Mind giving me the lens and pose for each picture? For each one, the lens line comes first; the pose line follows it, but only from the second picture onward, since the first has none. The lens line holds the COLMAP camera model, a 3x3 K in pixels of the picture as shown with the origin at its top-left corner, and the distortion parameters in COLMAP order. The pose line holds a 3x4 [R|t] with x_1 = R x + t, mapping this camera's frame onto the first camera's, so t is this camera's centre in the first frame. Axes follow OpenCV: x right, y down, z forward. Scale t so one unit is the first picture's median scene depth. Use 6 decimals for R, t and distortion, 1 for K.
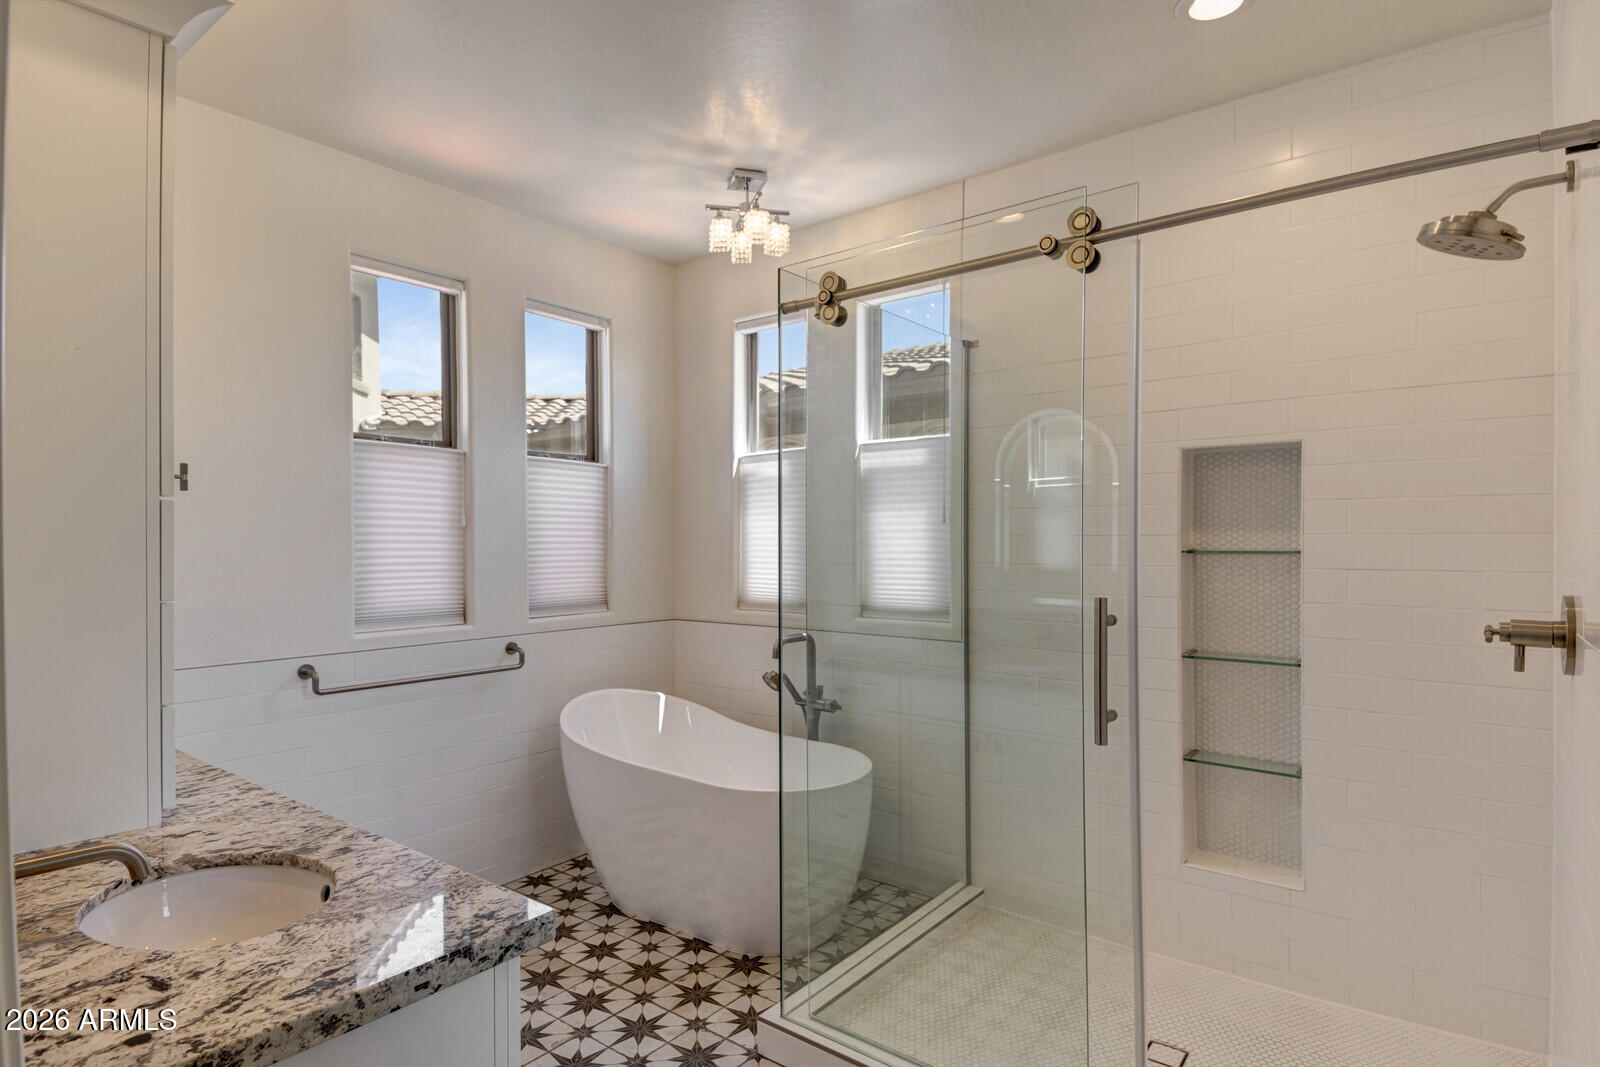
lens RADIAL K [[843.4, 0, 803.4], [0, 843.4, 536.5], [0, 0, 1]] dist [-0.007072, -0.002763]
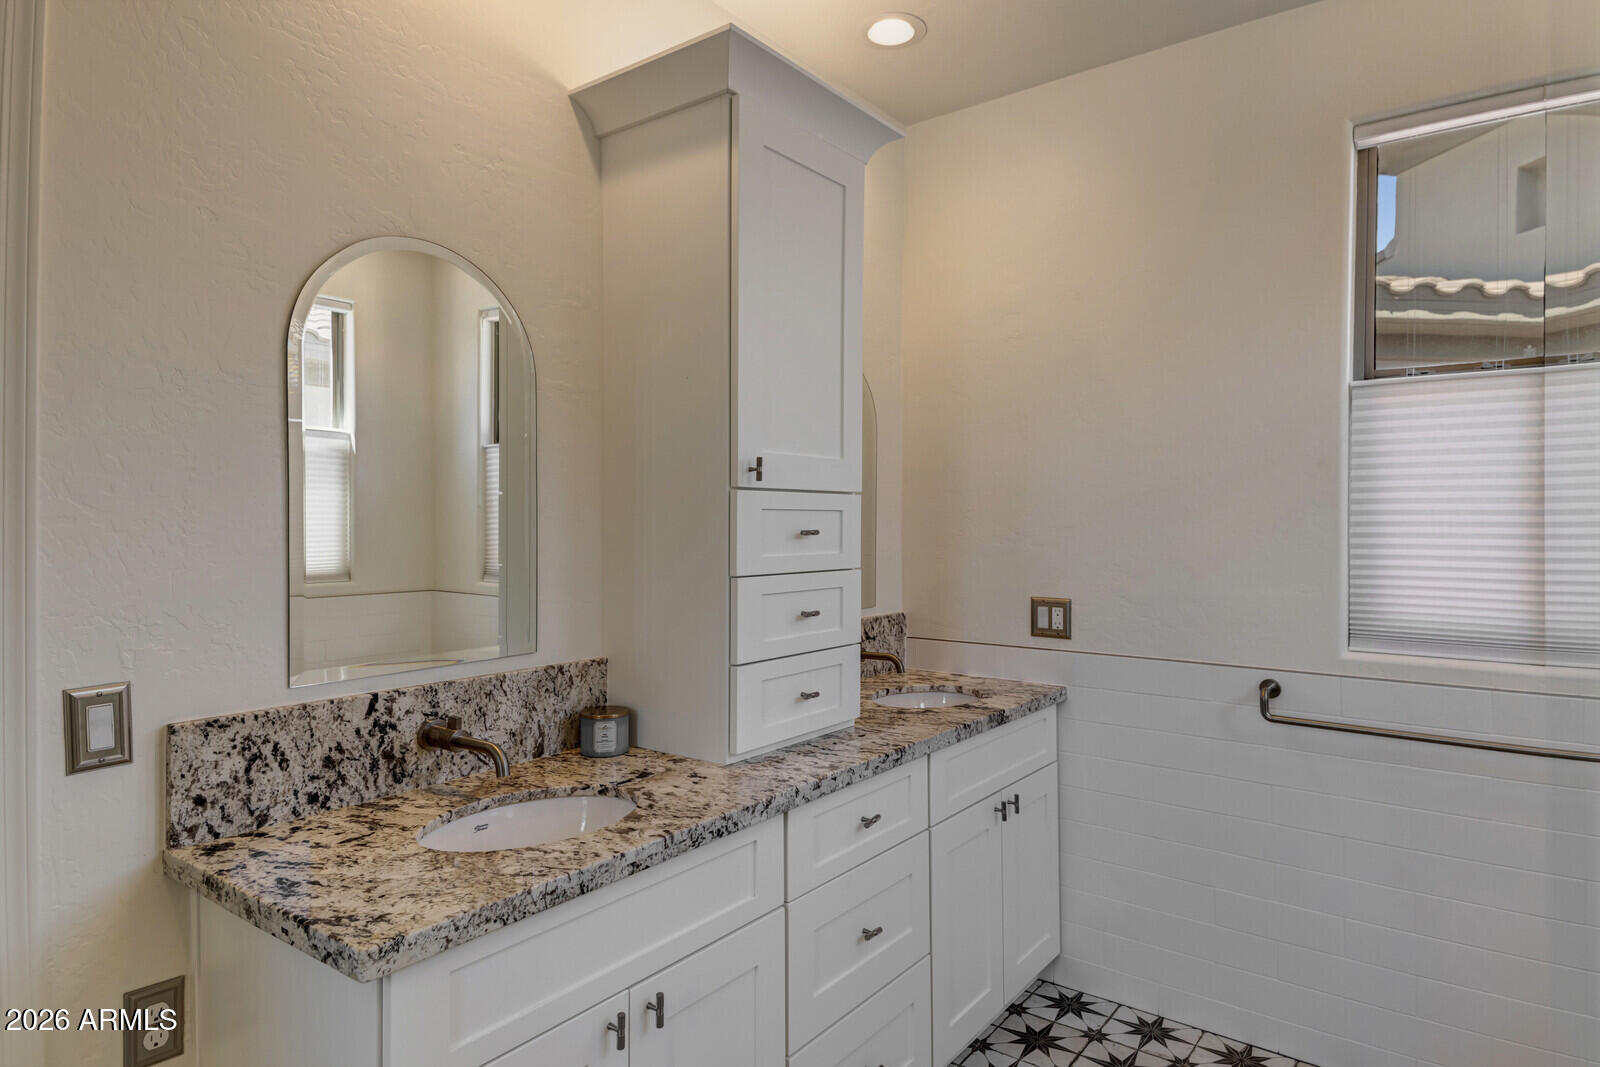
lens RADIAL K [[890.8, 0, 803.3], [0, 890.8, 536.4], [0, 0, 1]] dist [0.005292, -0.001670]
pose [[0.054721, 0.023224, -0.998232, 0.594191], [0.011328, 0.999651, 0.023878, -0.010930], [0.998437, -0.012615, 0.054439, 1.266417]]
